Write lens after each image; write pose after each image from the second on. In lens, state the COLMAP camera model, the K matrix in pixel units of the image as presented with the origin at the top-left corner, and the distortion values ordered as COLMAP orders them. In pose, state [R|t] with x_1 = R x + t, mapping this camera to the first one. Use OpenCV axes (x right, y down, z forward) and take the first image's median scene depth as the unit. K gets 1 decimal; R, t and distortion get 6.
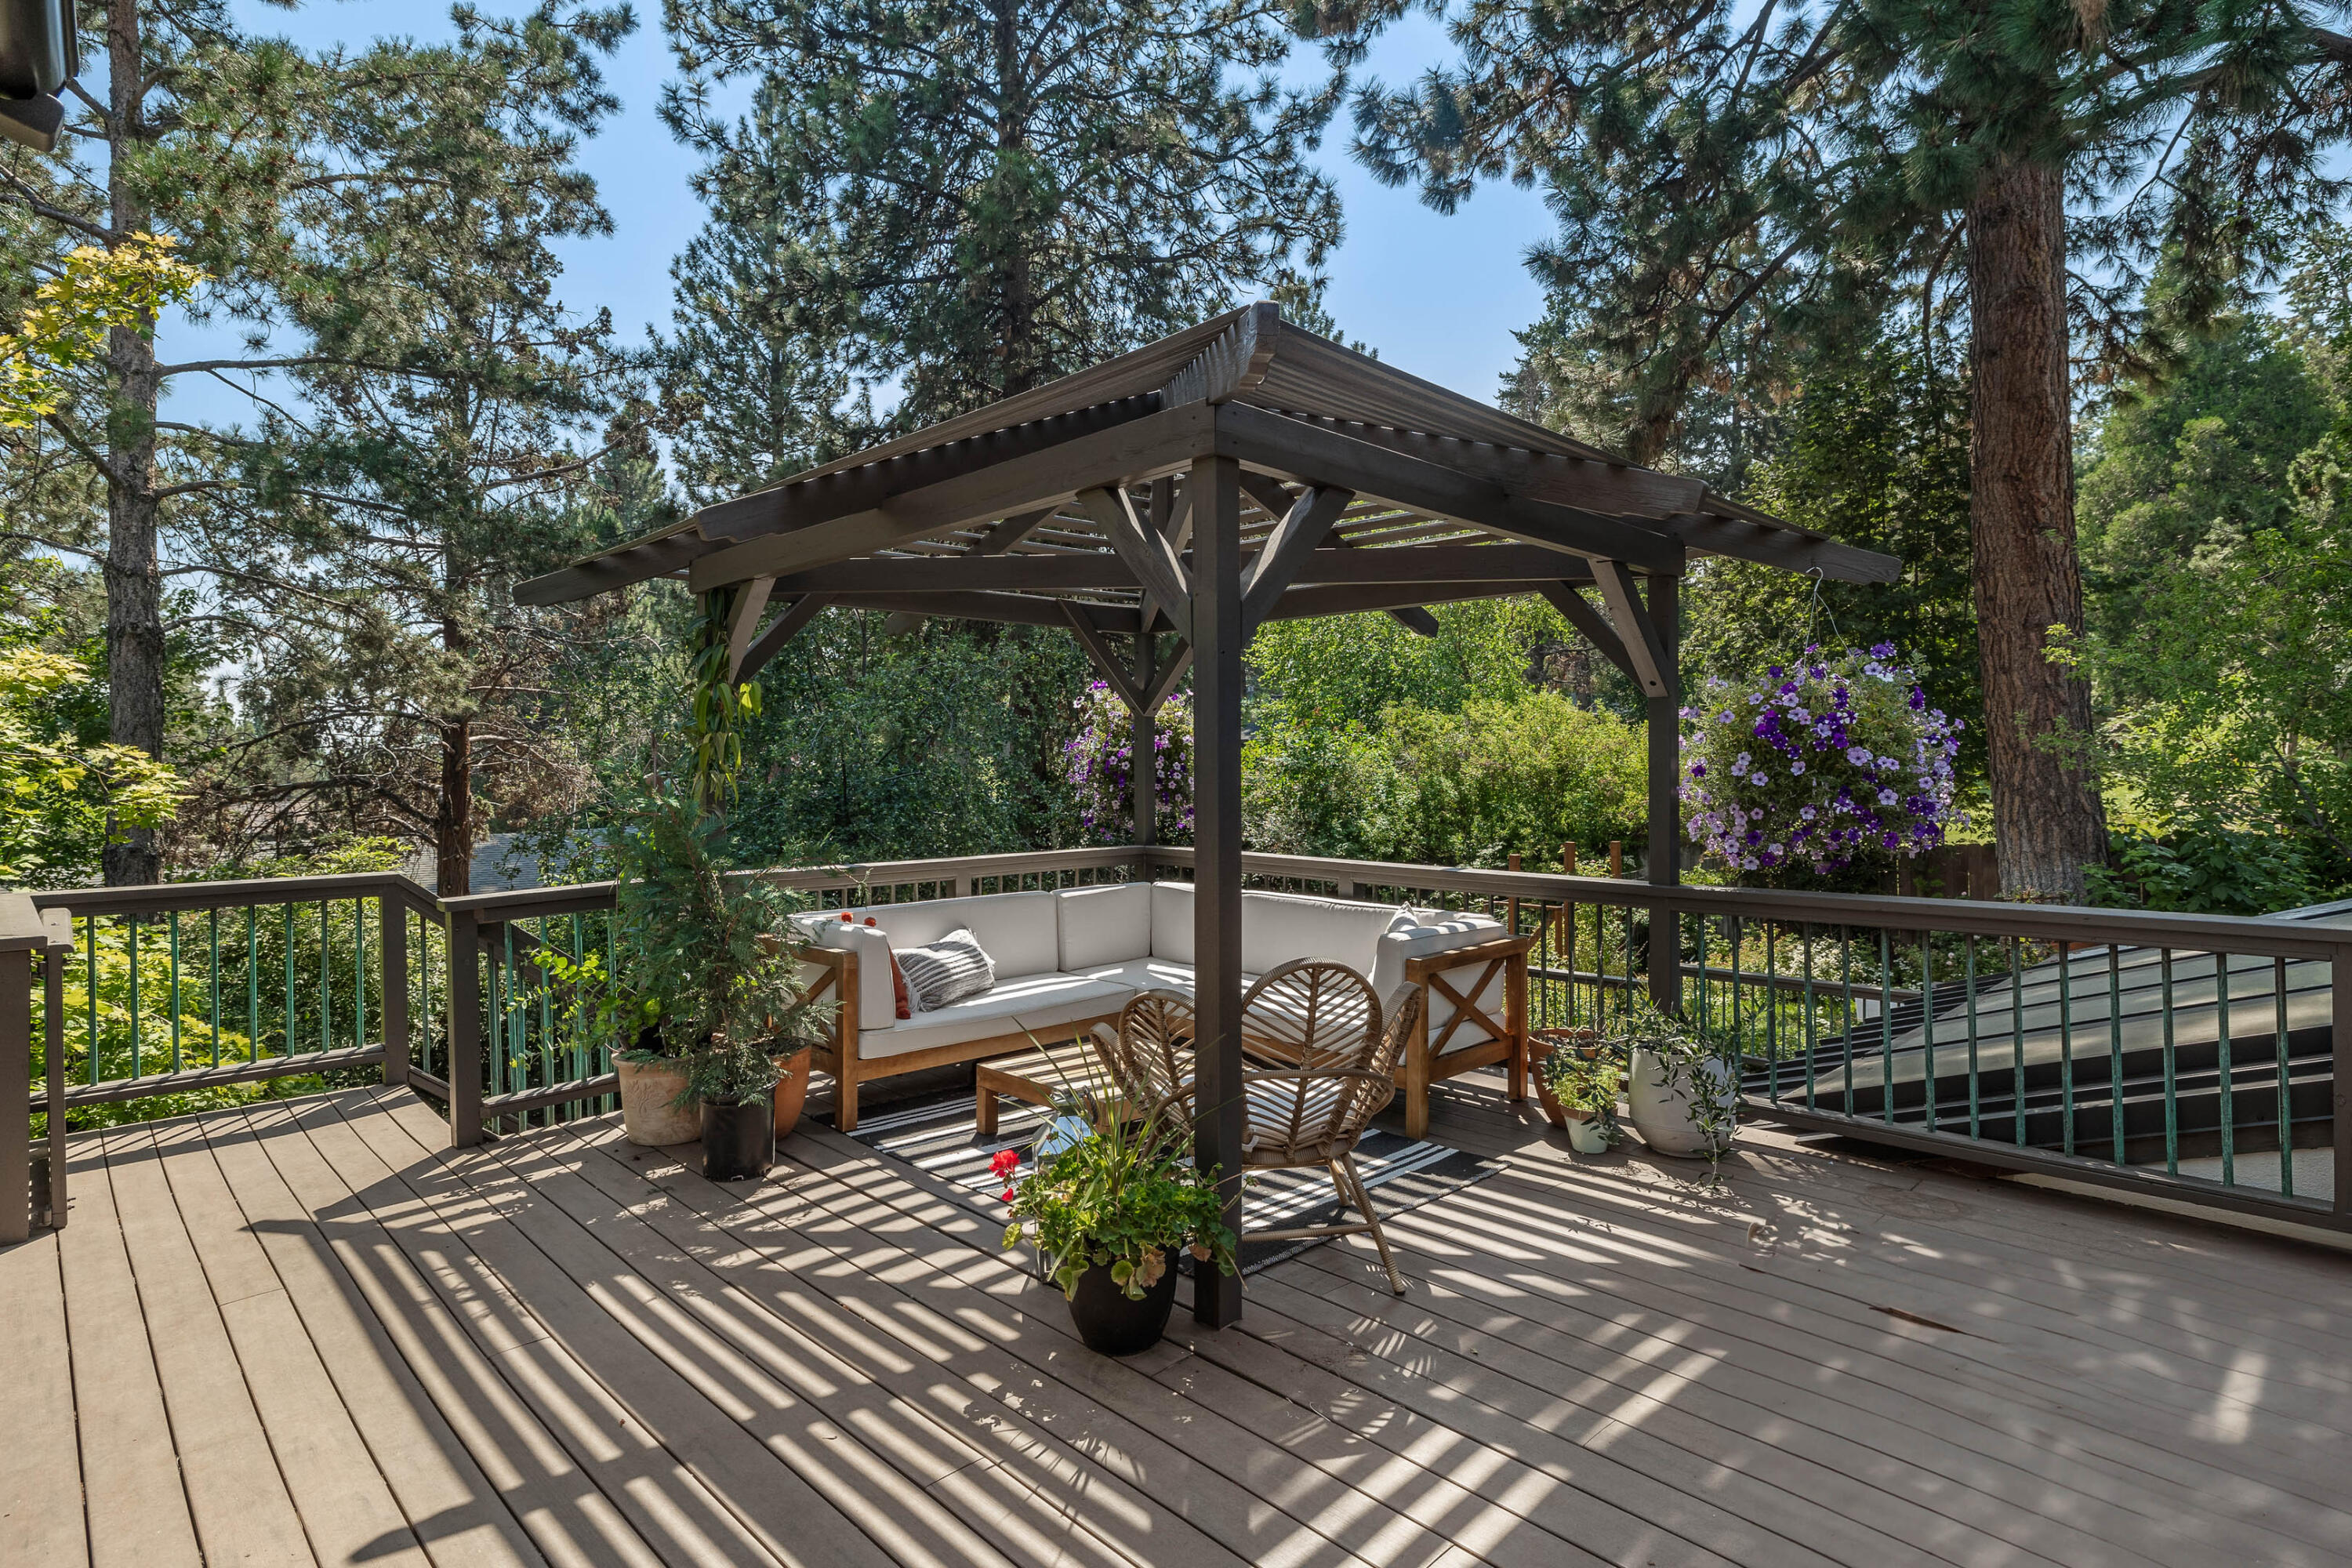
lens RADIAL K [[1216.4, 0, 1168.4], [0, 1216.4, 867.5], [0, 0, 1]] dist [0.003355, -0.001252]
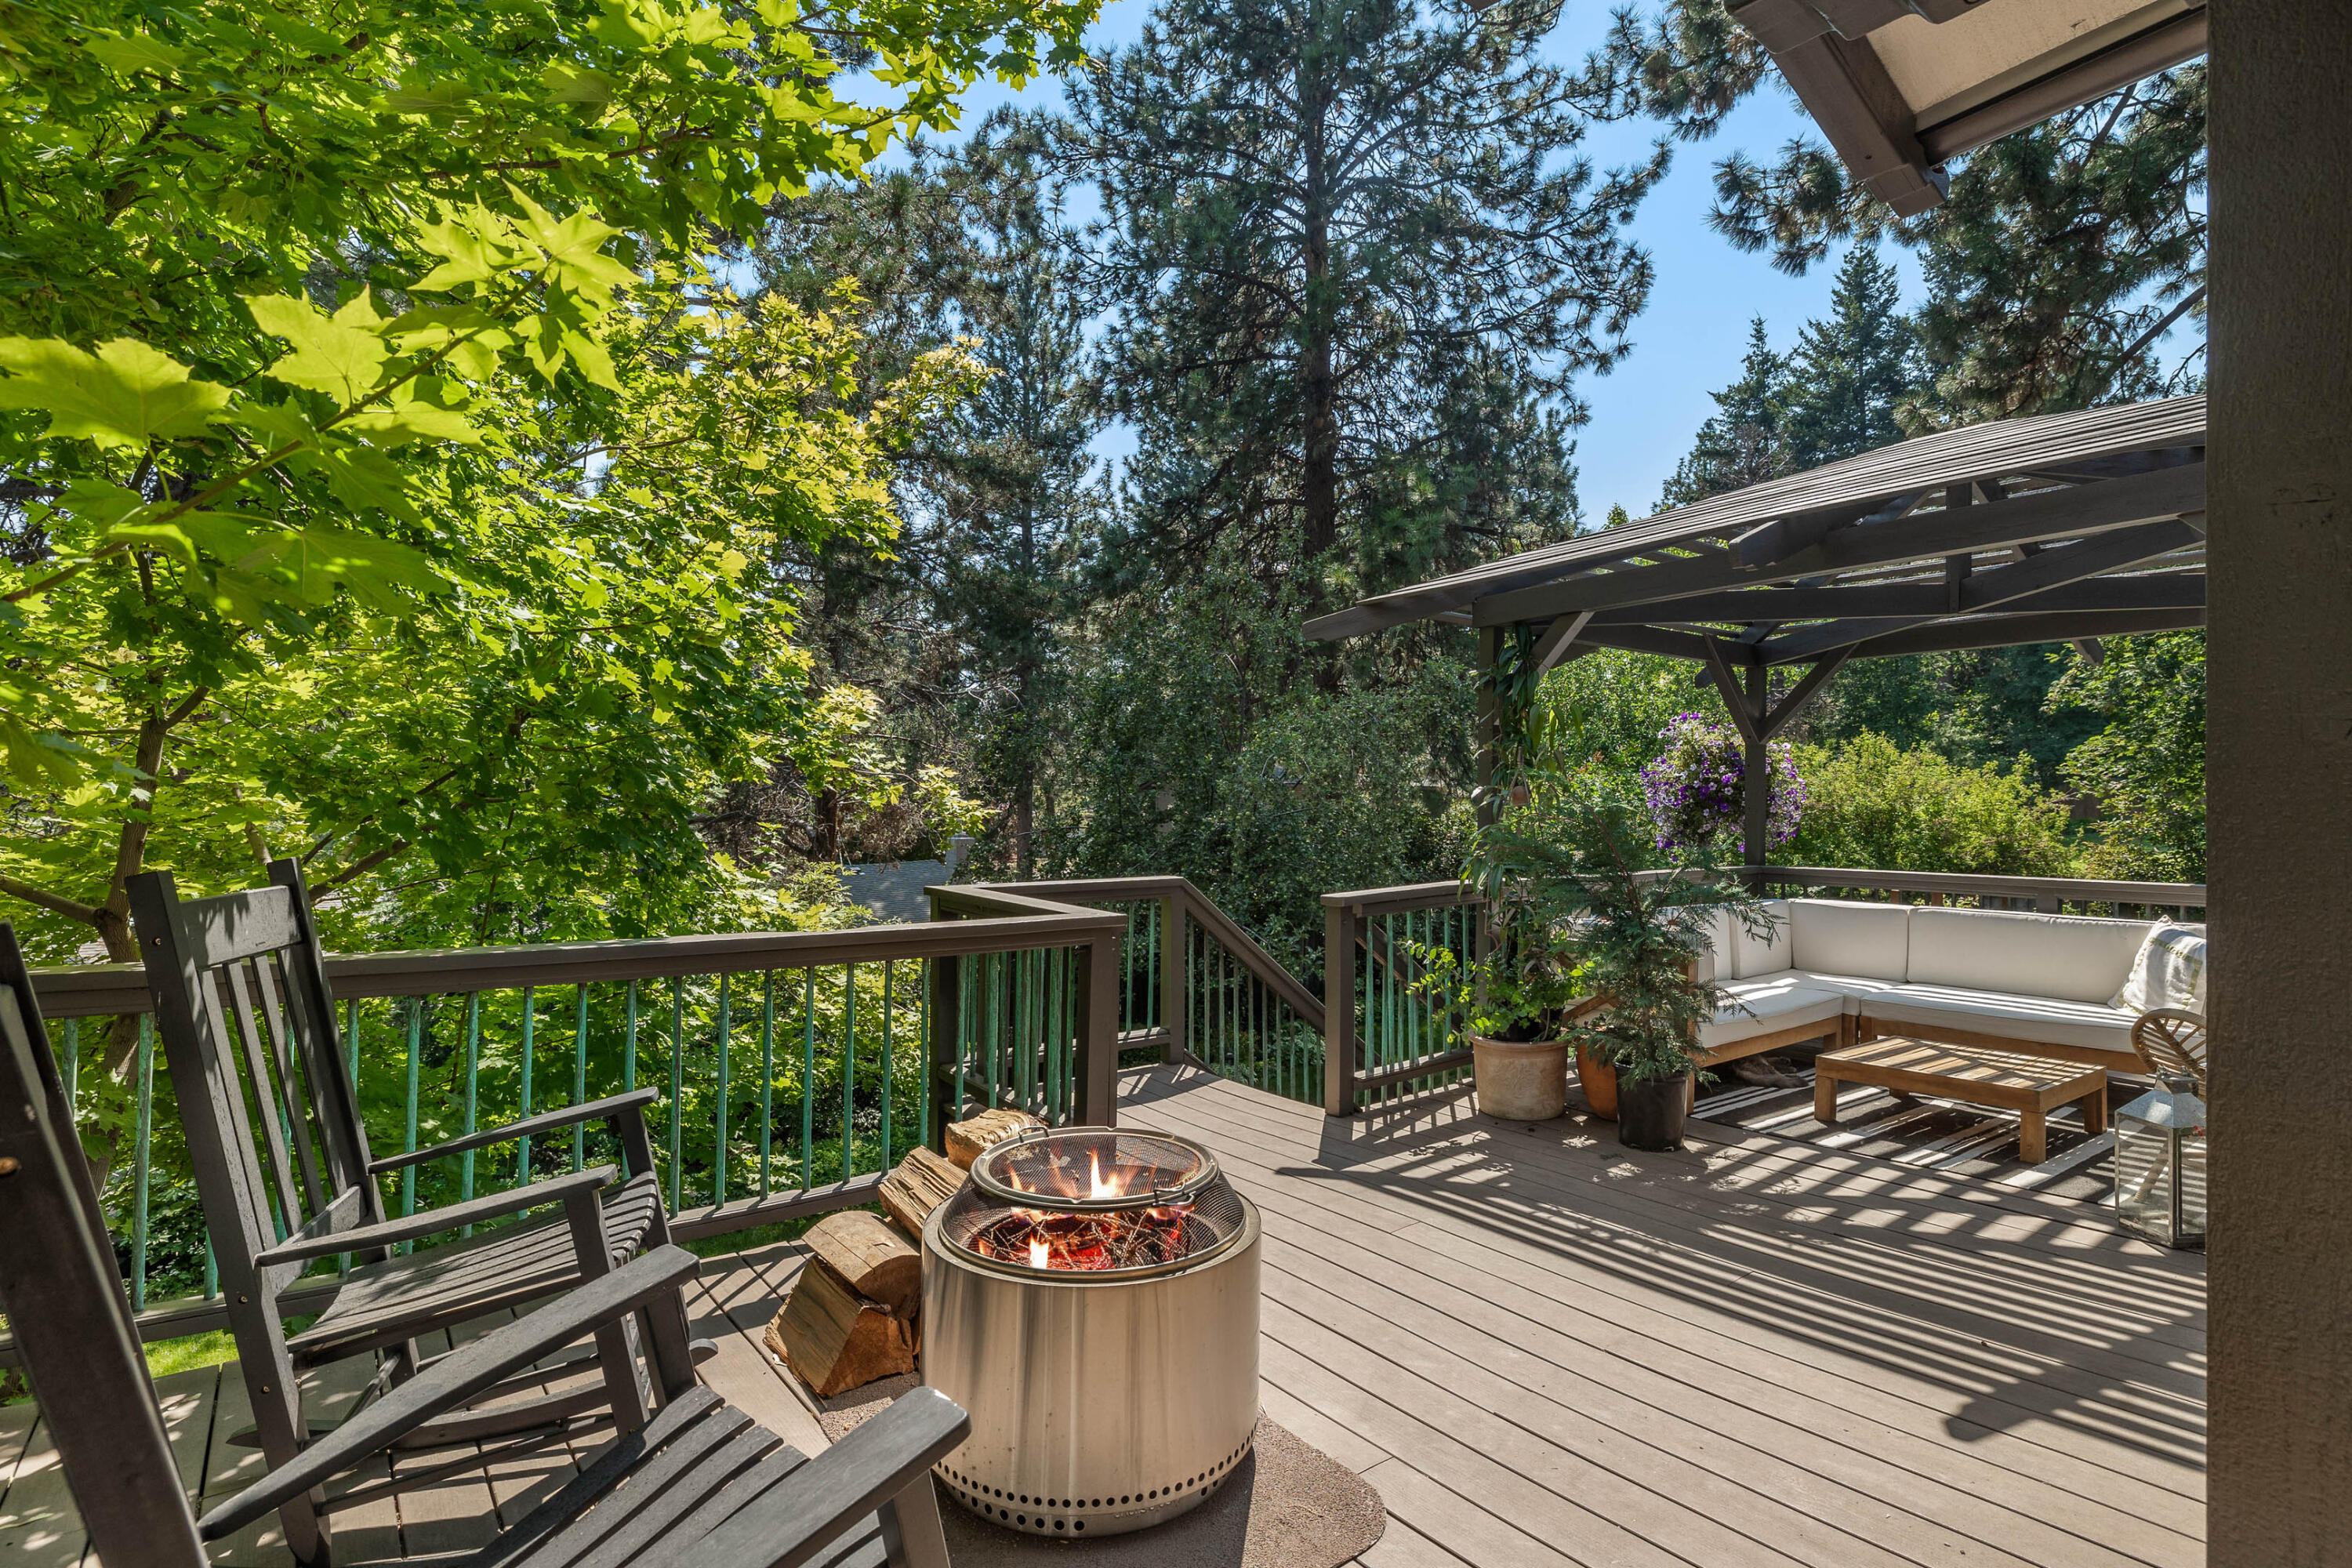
lens RADIAL K [[1147.0, 0, 1161.7], [0, 1147.0, 887.9], [0, 0, 1]] dist [0.001408, -0.000712]
pose [[0.993123, 0.013931, -0.116245, -0.157568], [-0.016277, 0.999682, -0.019262, 0.010476], [0.115940, 0.021021, 0.993034, -0.020206]]
